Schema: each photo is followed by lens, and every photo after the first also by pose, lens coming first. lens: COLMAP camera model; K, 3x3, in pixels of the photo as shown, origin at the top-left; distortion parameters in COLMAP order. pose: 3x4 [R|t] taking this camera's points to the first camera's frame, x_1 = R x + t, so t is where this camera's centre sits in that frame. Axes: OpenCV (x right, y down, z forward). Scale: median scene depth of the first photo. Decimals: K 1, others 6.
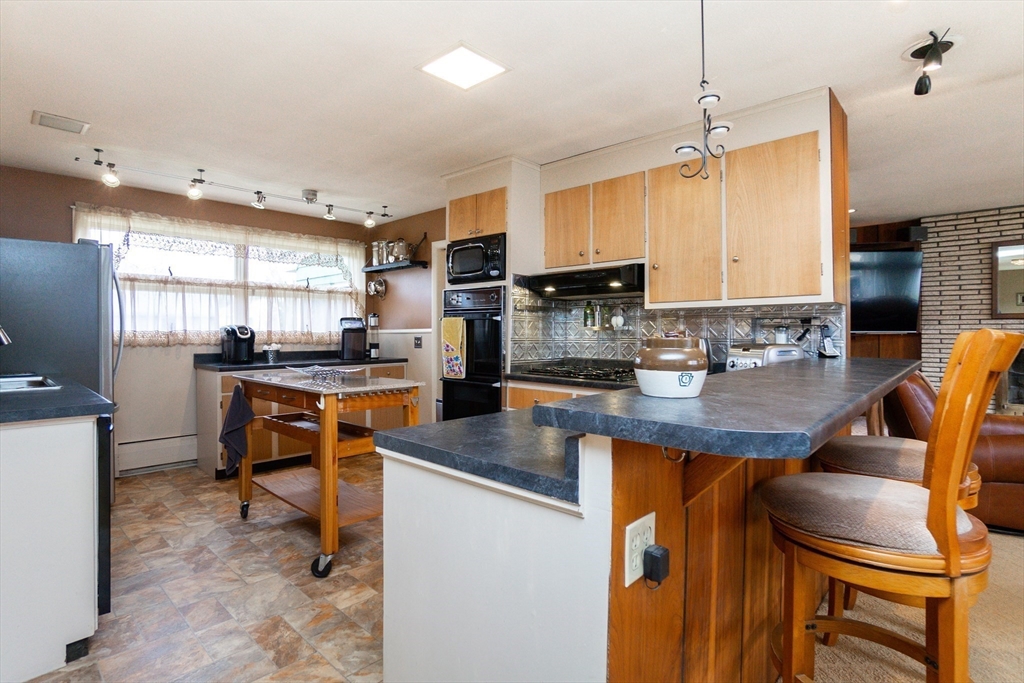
lens RADIAL K [[507.7, 0, 488.3], [0, 507.7, 344.6], [0, 0, 1]] dist [-0.031402, 0.000574]
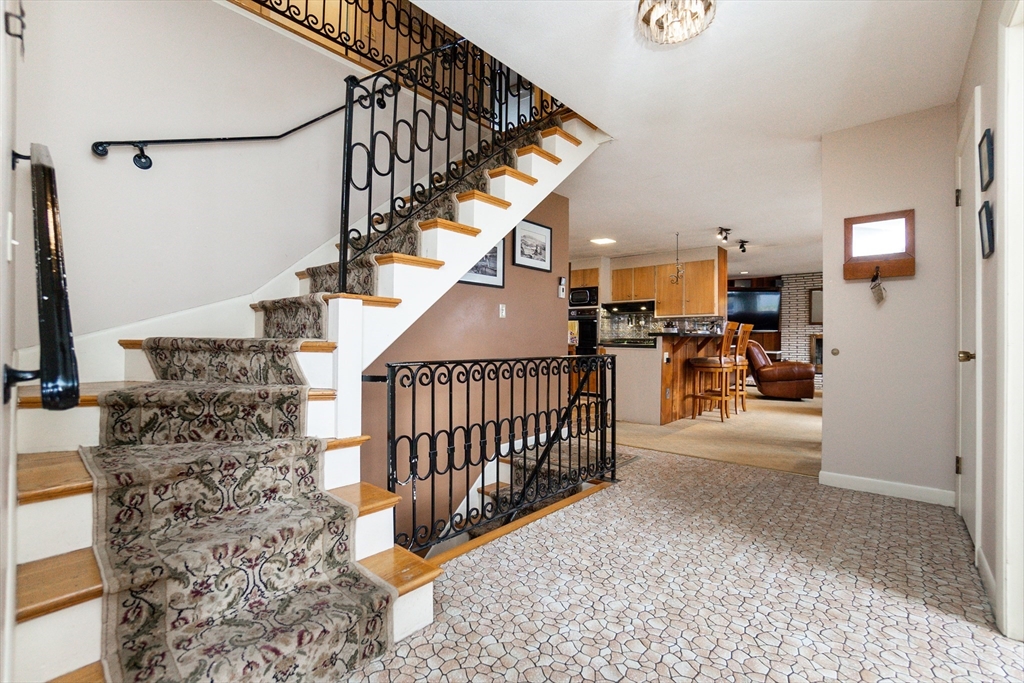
lens RADIAL K [[451.6, 0, 512.0], [0, 451.6, 341.5], [0, 0, 1]] dist [-0.050466, -0.000282]
pose [[0.998720, 0.007998, 0.049951, -0.479579], [-0.006915, 0.999738, -0.021834, 0.095336], [-0.050112, 0.021460, 0.998513, -1.131624]]
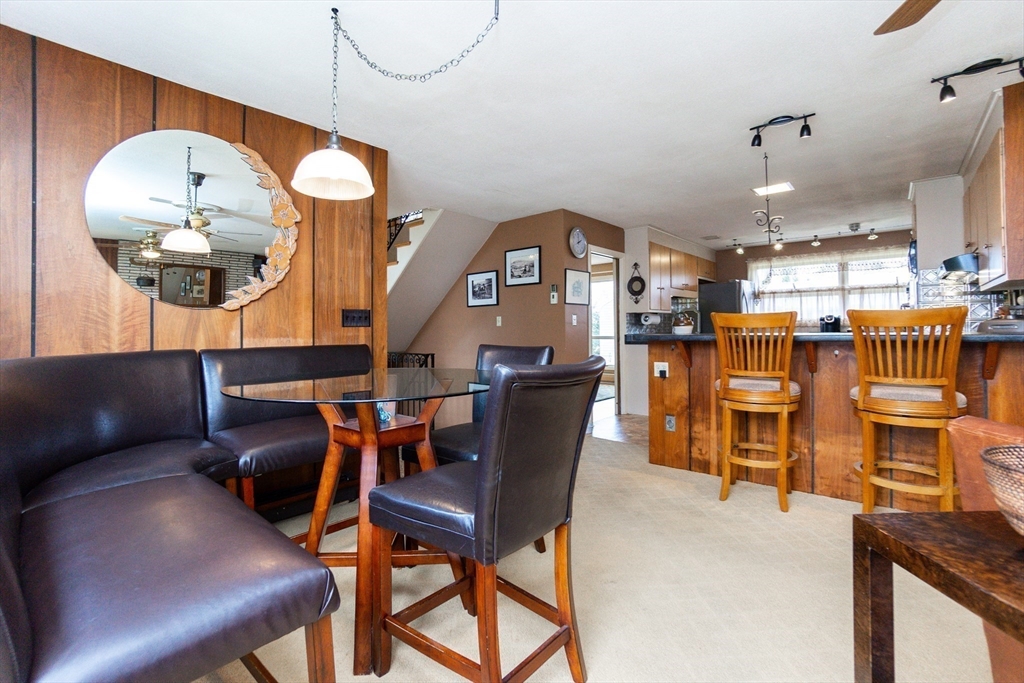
lens RADIAL K [[462.3, 0, 511.1], [0, 462.3, 328.1], [0, 0, 1]] dist [-0.077275, 0.025450]
pose [[0.054826, -0.001754, -0.998494, 1.089526], [-0.012038, 0.999925, -0.002417, 0.025485], [0.998423, 0.012152, 0.054801, -0.113356]]
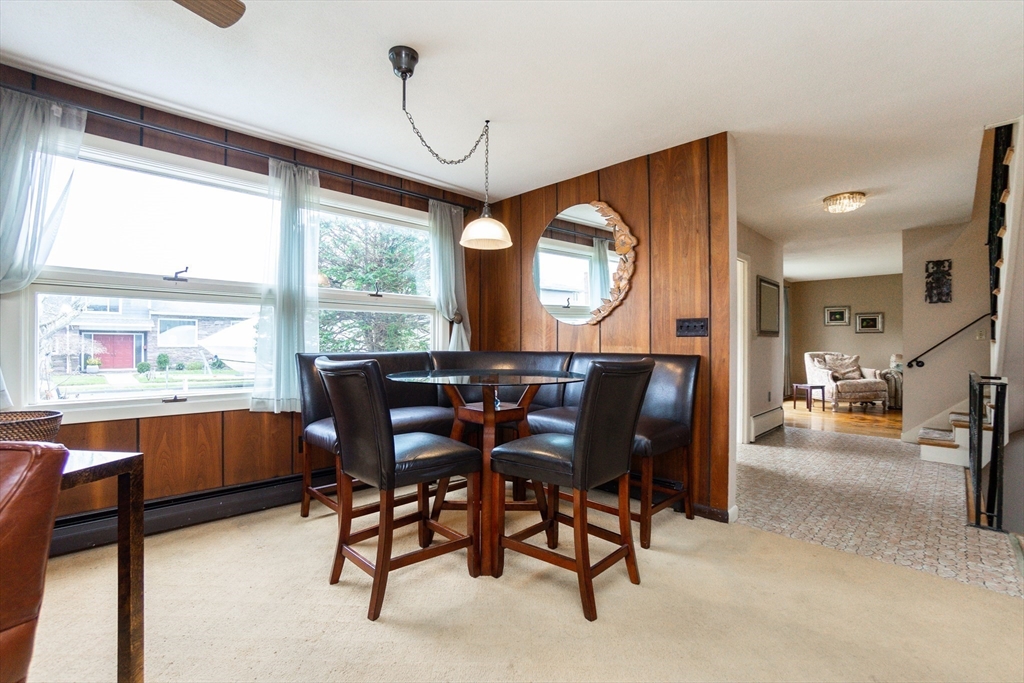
lens RADIAL K [[451.0, 0, 512.0], [0, 451.0, 341.5], [0, 0, 1]] dist [-0.049200, 0.011958]
pose [[-0.999855, -0.004211, 0.016494, 0.524068], [-0.003937, 0.999854, 0.016634, 0.021236], [-0.016562, 0.016566, -0.999726, 0.444925]]
